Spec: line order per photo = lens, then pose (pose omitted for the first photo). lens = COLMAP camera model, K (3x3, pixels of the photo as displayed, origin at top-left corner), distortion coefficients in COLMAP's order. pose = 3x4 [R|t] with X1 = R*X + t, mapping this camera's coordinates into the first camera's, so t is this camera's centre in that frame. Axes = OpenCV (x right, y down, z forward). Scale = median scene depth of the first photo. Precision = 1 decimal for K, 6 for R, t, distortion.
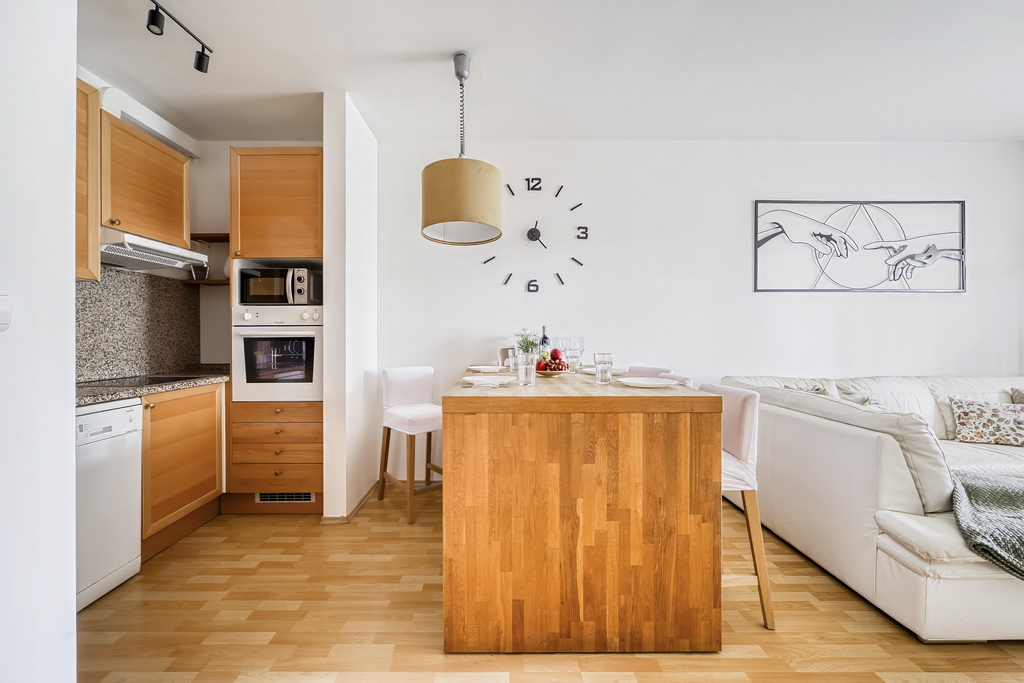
lens RADIAL K [[430.1, 0, 505.3], [0, 430.1, 342.5], [0, 0, 1]] dist [0.012110, 0.000456]
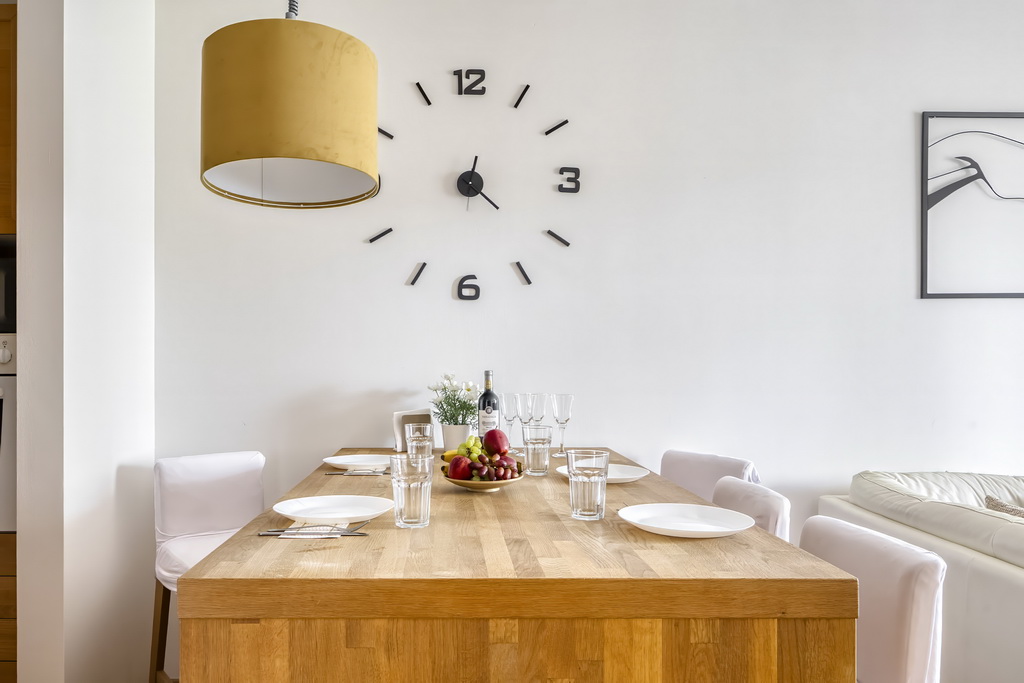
lens RADIAL K [[643.8, 0, 510.3], [0, 643.8, 340.3], [0, 0, 1]] dist [0.019874, -0.003427]
pose [[0.999803, 0.001333, -0.019805, 0.139800], [-0.001286, 0.999996, 0.002404, -0.079886], [0.019808, -0.002378, 0.999801, 0.284616]]
